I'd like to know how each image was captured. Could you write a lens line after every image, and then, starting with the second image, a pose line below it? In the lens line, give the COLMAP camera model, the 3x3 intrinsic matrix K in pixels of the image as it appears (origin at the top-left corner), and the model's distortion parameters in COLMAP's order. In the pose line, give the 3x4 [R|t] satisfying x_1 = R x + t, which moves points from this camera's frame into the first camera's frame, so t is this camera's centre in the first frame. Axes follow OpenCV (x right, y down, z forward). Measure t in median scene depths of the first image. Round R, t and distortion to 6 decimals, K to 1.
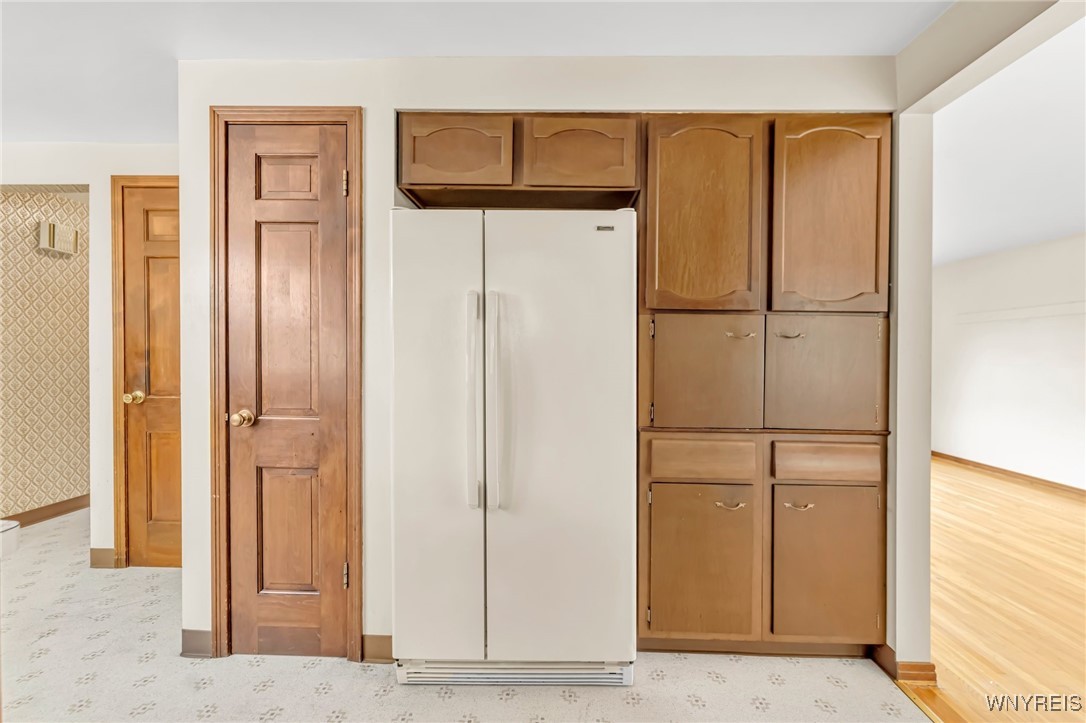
lens RADIAL K [[436.9, 0, 541.5], [0, 436.9, 353.7], [0, 0, 1]] dist [-0.000262, 0.000216]
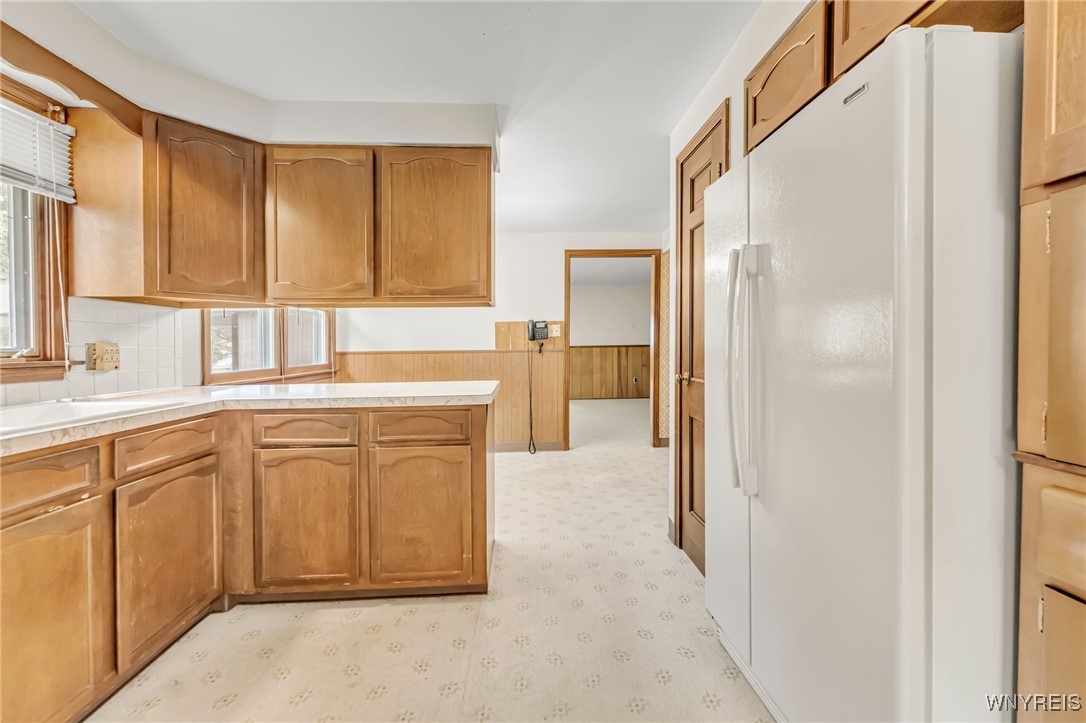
lens RADIAL K [[438.1, 0, 554.4], [0, 438.1, 348.8], [0, 0, 1]] dist [-0.002356, 0.000229]
pose [[0.097781, -0.002942, -0.995204, 0.632498], [0.007659, 0.999968, -0.002203, 0.055600], [0.995179, -0.007407, 0.097800, 0.472312]]
